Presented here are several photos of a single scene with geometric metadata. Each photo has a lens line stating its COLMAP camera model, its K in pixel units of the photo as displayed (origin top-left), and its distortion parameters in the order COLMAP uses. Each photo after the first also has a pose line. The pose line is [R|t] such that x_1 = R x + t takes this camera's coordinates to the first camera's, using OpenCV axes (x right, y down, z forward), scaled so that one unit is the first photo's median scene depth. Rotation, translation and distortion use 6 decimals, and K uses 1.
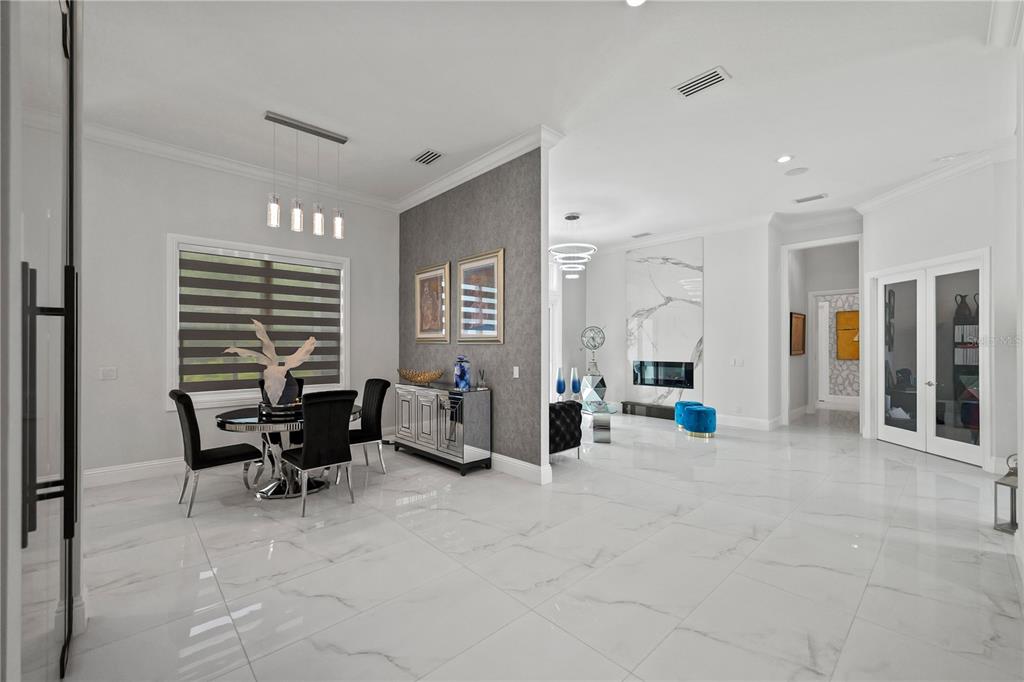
lens RADIAL K [[427.7, 0, 513.4], [0, 427.7, 344.1], [0, 0, 1]] dist [0.000900, 0.000257]
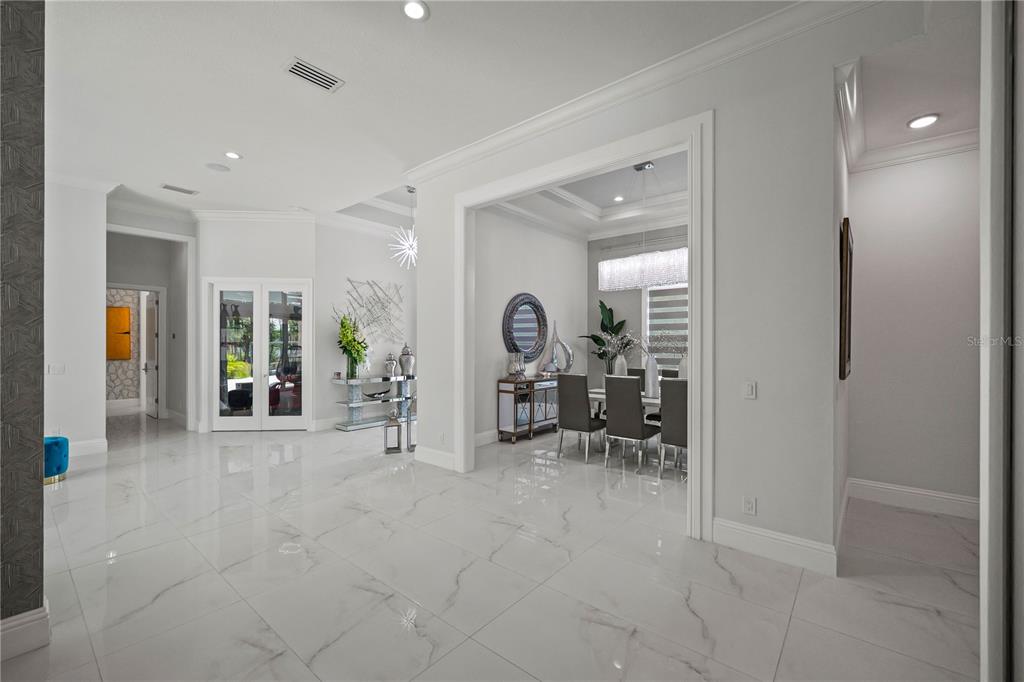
lens RADIAL K [[427.7, 0, 513.4], [0, 427.7, 344.1], [0, 0, 1]] dist [0.000900, 0.000257]
pose [[-0.131209, -0.001085, 0.991354, -0.417008], [-0.002491, 0.999997, 0.000765, -0.003477], [-0.991352, -0.002369, -0.131211, 0.489204]]
